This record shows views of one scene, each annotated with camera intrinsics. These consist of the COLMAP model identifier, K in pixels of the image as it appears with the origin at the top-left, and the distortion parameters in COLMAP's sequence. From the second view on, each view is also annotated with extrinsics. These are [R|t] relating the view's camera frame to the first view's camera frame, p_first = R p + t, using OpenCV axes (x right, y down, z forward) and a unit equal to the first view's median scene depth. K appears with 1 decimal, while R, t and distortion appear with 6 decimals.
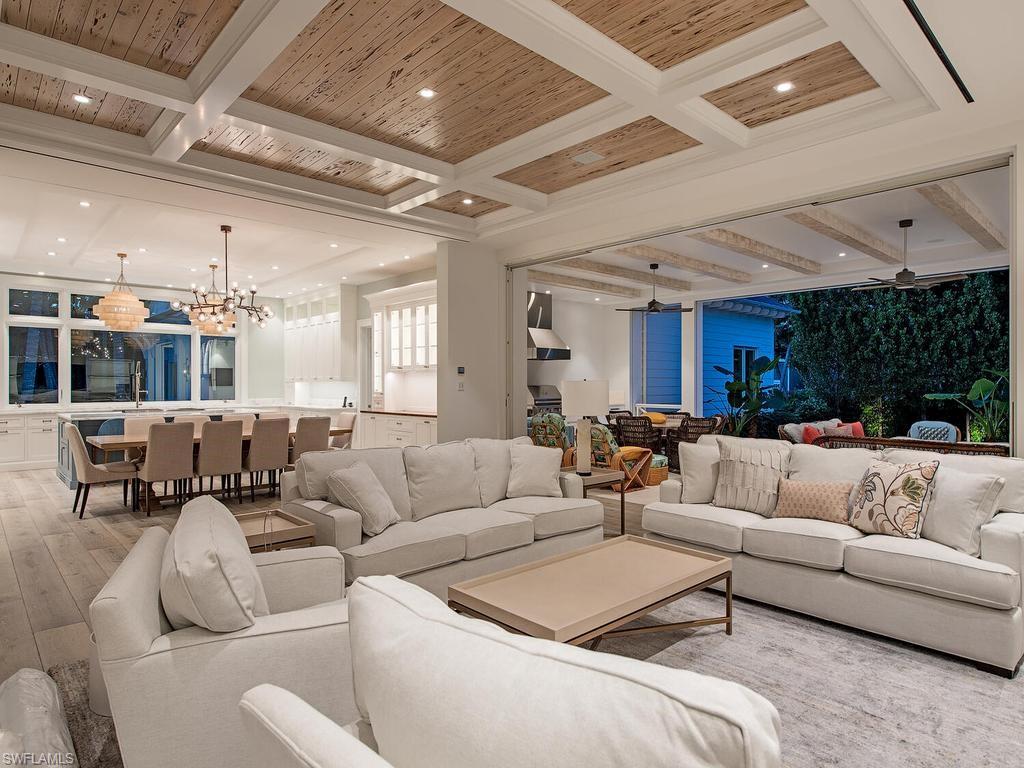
lens RADIAL K [[591.8, 0, 512.0], [0, 591.8, 384.0], [0, 0, 1]] dist [-0.001641, -0.000149]
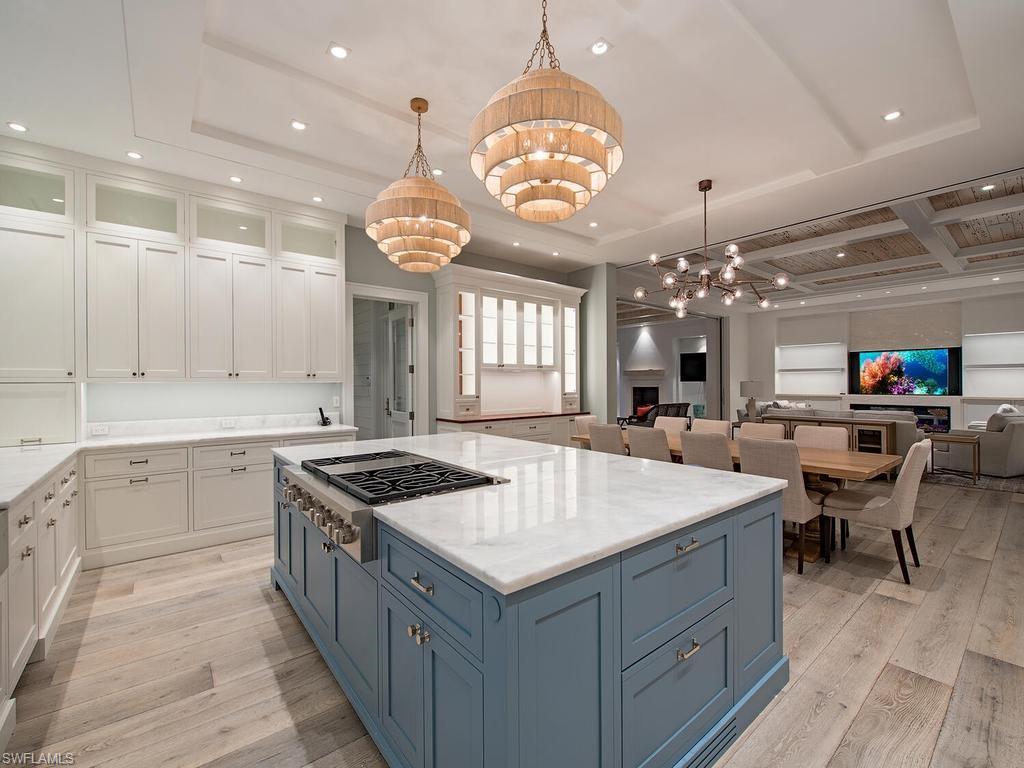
lens RADIAL K [[442.7, 0, 512.0], [0, 442.7, 384.0], [0, 0, 1]] dist [-0.000098, -0.000017]
pose [[0.070341, -0.004898, 0.997511, -0.860422], [0.005842, 0.999973, 0.004498, -0.003579], [-0.997506, 0.005511, 0.070368, 0.964907]]
